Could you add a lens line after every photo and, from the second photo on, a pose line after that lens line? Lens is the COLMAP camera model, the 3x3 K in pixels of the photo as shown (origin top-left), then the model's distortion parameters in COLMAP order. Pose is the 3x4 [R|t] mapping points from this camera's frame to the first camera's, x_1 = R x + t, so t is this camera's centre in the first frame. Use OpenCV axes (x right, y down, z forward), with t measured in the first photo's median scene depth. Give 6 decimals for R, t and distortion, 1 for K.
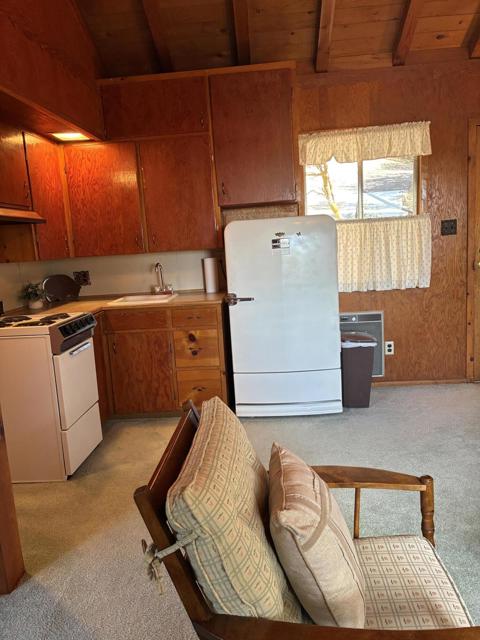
lens RADIAL K [[488.9, 0, 235.1], [0, 488.9, 318.0], [0, 0, 1]] dist [0.045480, -0.005943]
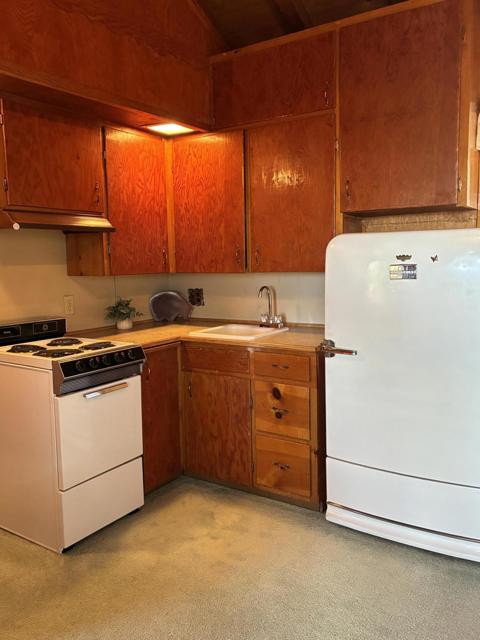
lens RADIAL K [[534.4, 0, 237.9], [0, 534.4, 316.5], [0, 0, 1]] dist [0.070993, -0.086377]
pose [[0.873076, 0.100340, -0.477147, 0.224705], [-0.113234, 0.993567, 0.001746, -0.066782], [0.474253, 0.052505, 0.878822, 0.268808]]
